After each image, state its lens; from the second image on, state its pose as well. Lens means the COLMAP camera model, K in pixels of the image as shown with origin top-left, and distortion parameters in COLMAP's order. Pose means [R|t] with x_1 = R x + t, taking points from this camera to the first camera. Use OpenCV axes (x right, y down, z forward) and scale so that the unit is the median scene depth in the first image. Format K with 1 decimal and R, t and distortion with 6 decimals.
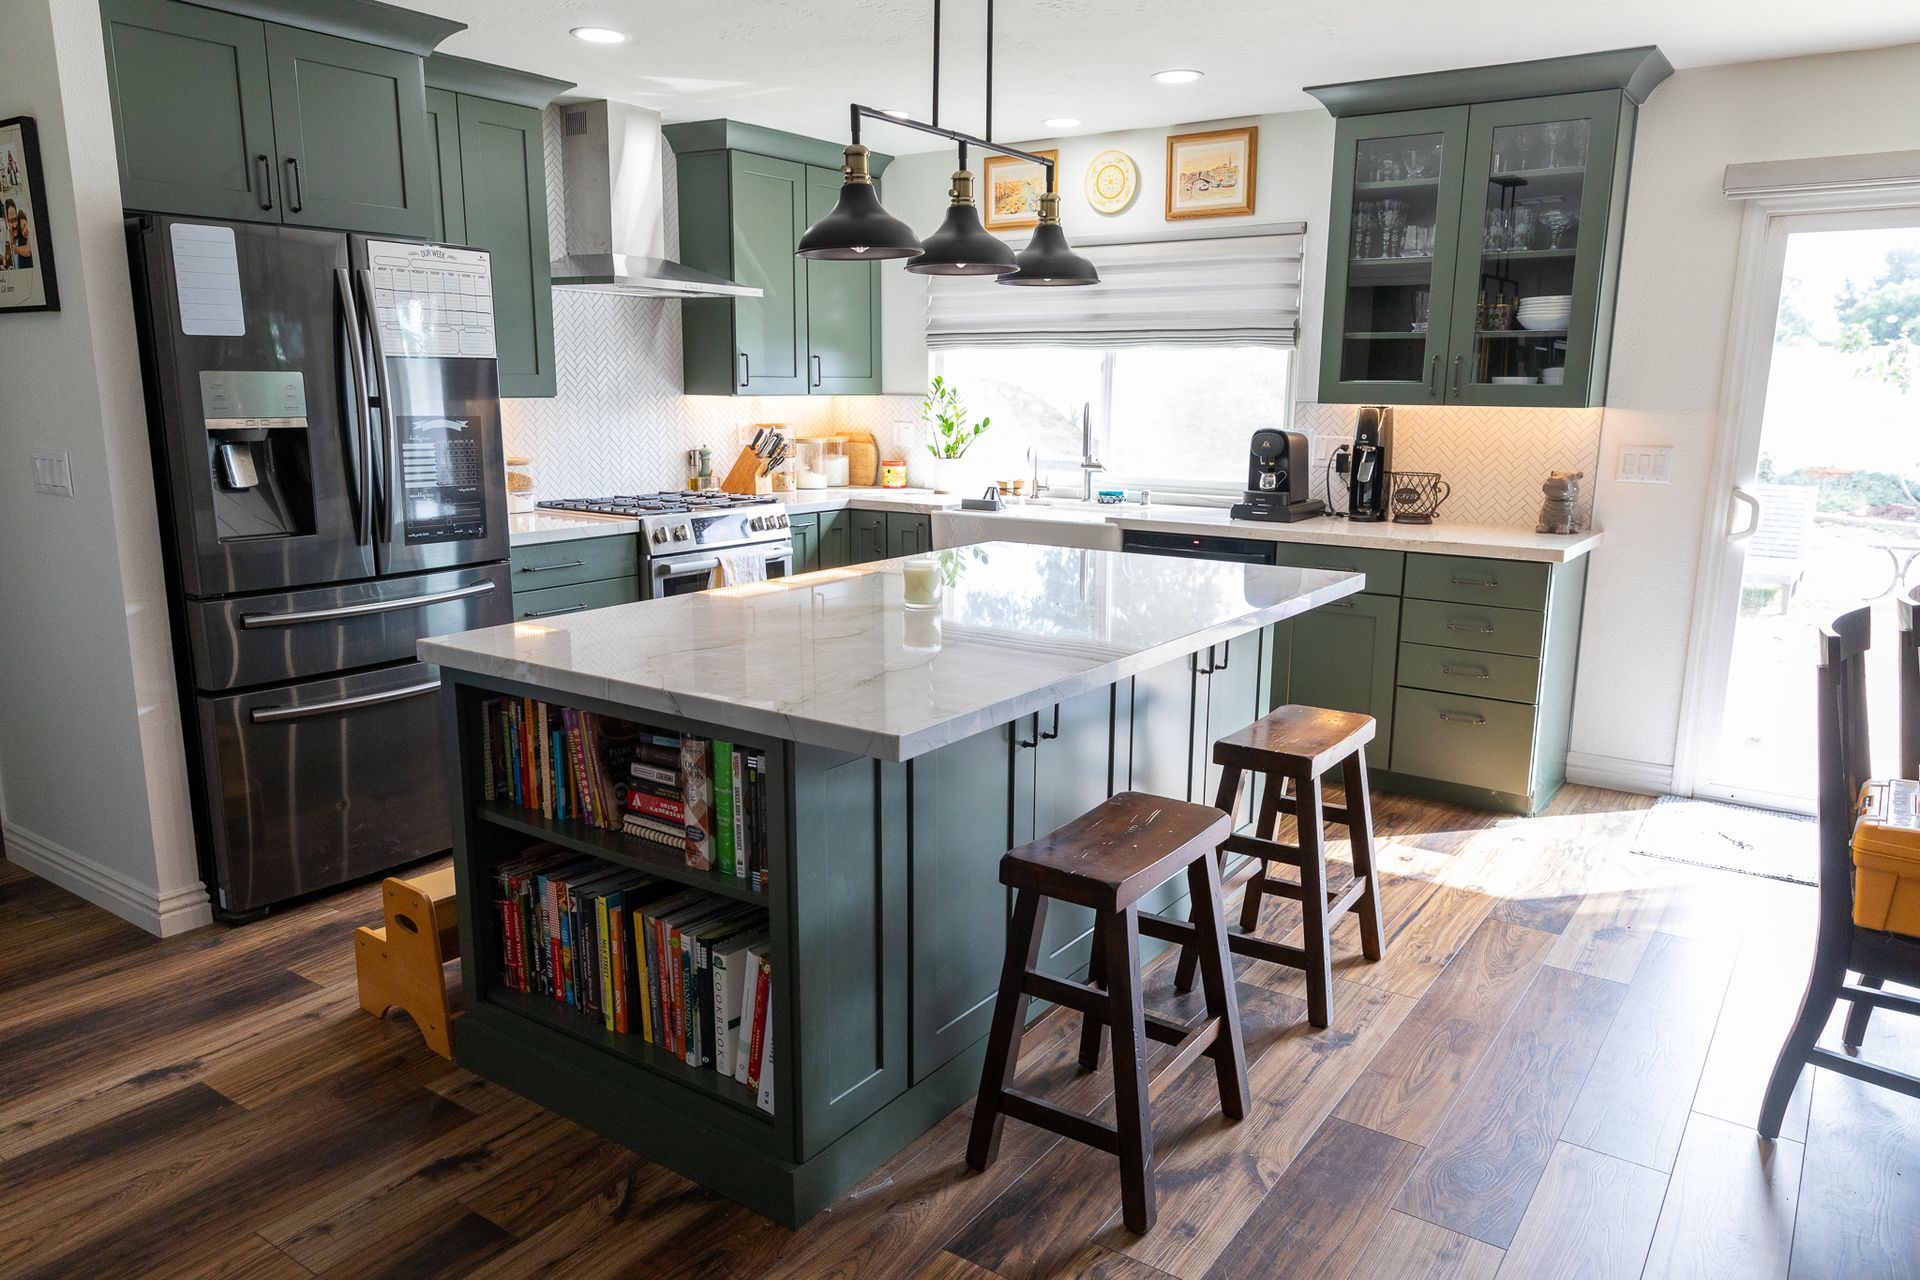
lens RADIAL K [[1321.1, 0, 962.0], [0, 1321.1, 665.4], [0, 0, 1]] dist [0.005498, 0.001834]
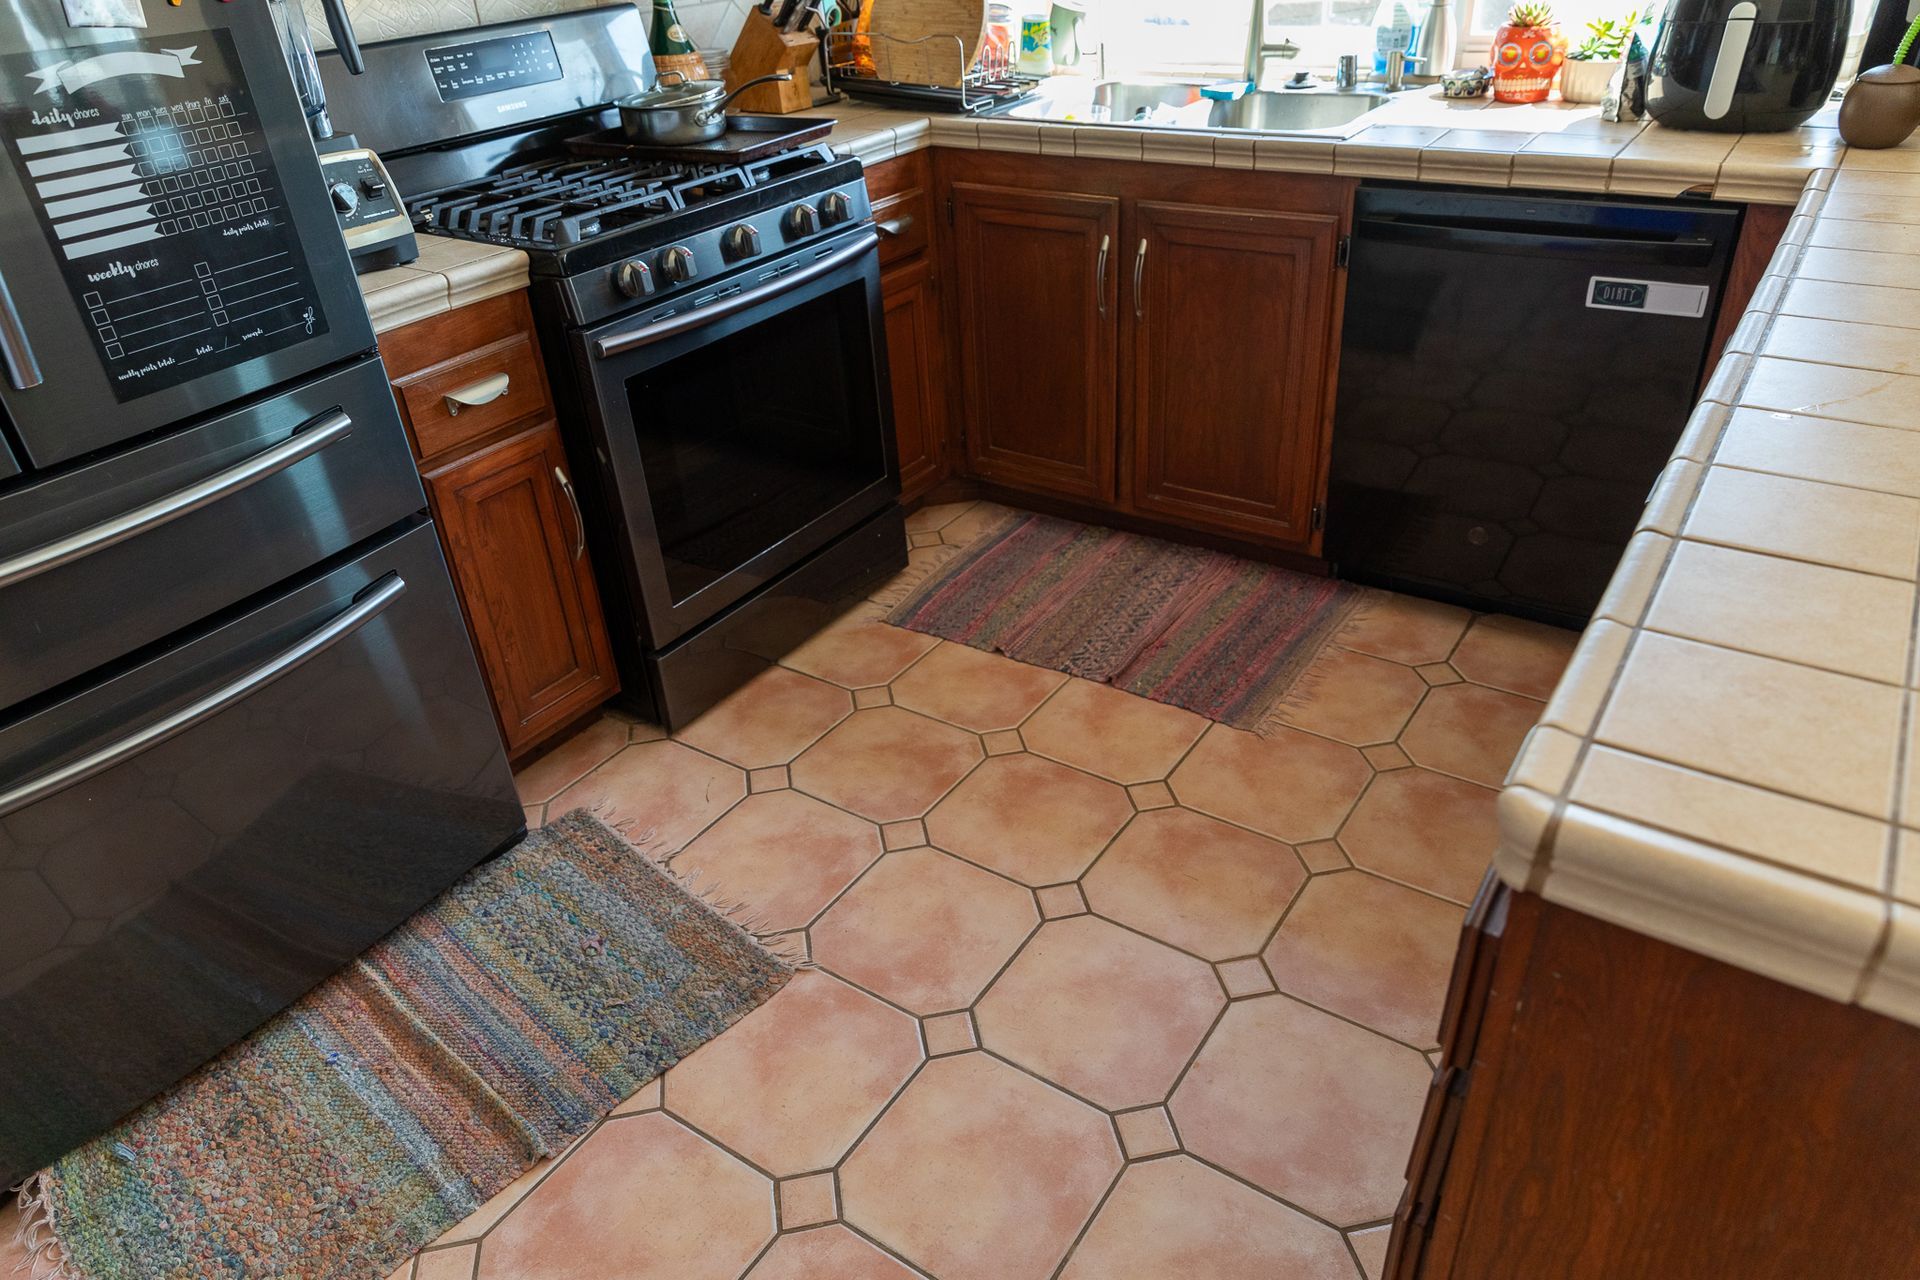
lens RADIAL K [[1255.1, 0, 960.0], [0, 1255.1, 640.0], [0, 0, 1]] dist [0.005124, 0.000953]
pose [[0.997834, -0.058006, -0.031035, -0.109417], [0.065115, 0.938085, 0.340231, -0.097909], [0.009378, -0.341515, 0.939830, 0.438601]]
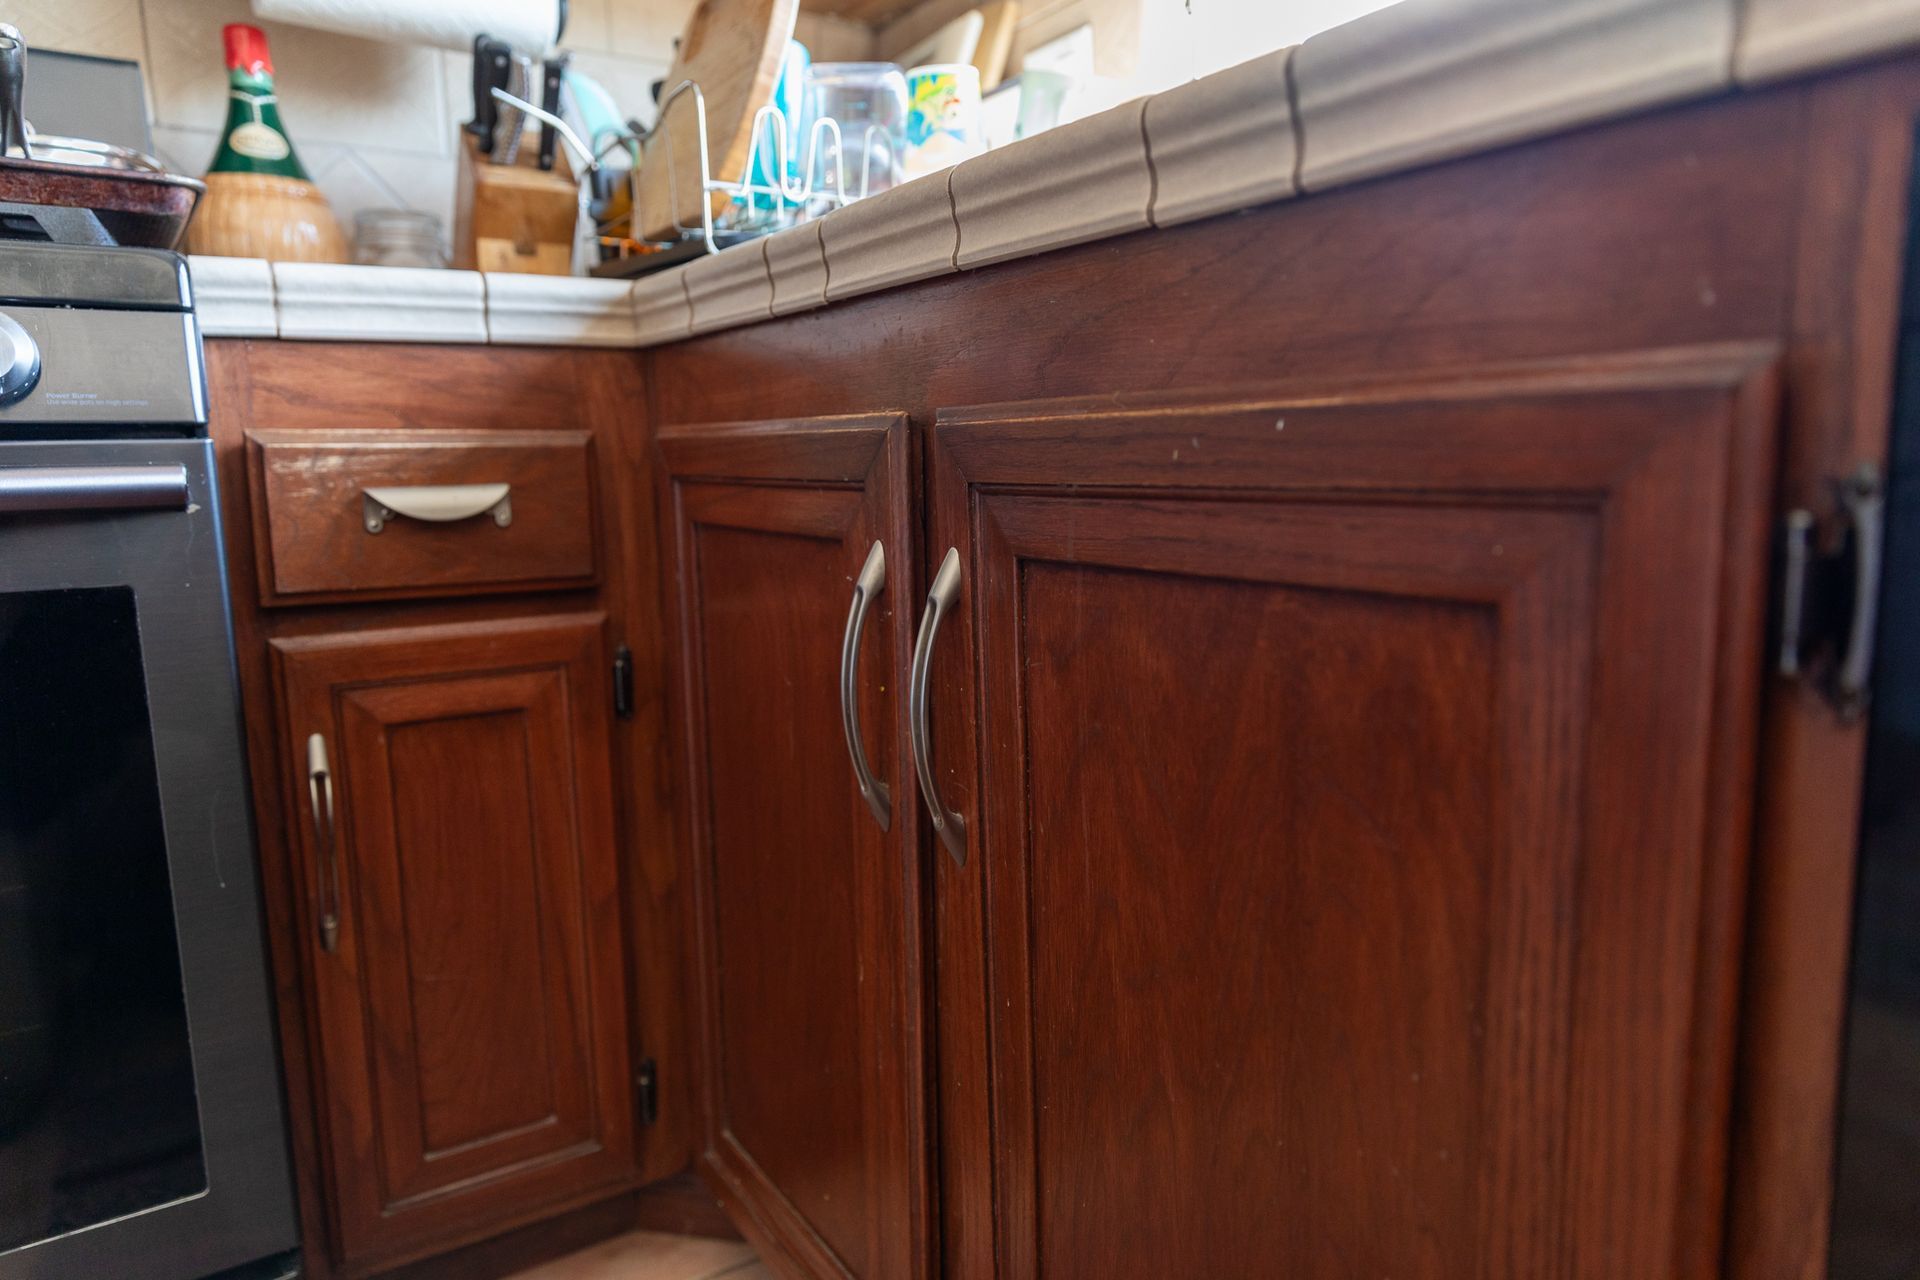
lens RADIAL K [[1255.1, 0, 960.0], [0, 1255.1, 640.0], [0, 0, 1]] dist [0.005124, 0.000953]
pose [[0.929649, 0.030271, -0.367202, 0.004194], [-0.047879, 0.998094, -0.038936, -0.058764], [0.365324, 0.053778, 0.929326, 0.834180]]
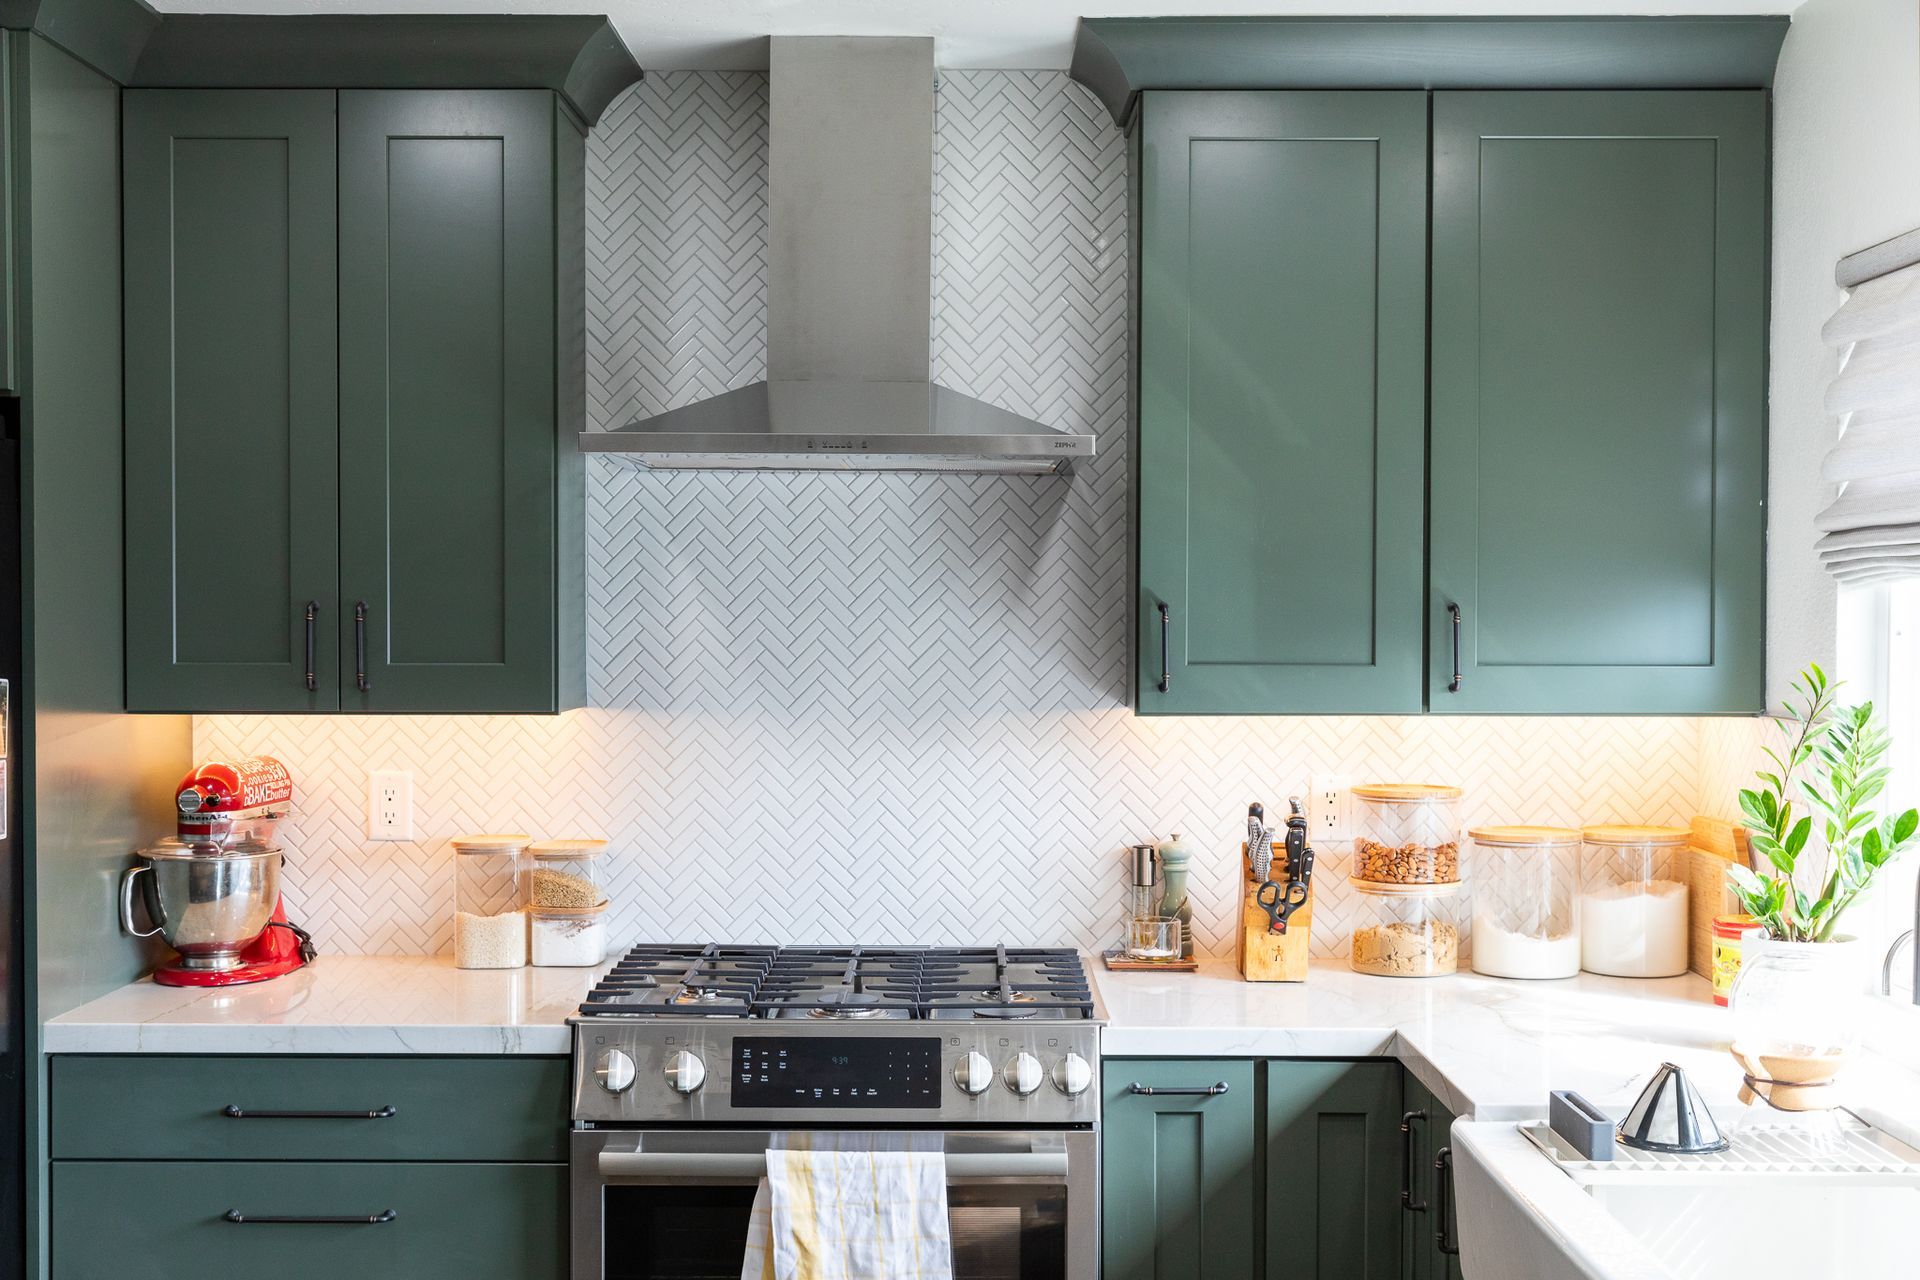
lens RADIAL K [[2261.1, 0, 952.2], [0, 2261.1, 650.5], [0, 0, 1]] dist [-0.005425, 0.018855]
pose [[0.572895, 0.005633, -0.819610, 0.349470], [-0.170603, 0.978894, -0.112521, -0.151907], [0.801677, 0.204290, 0.561764, 0.640660]]
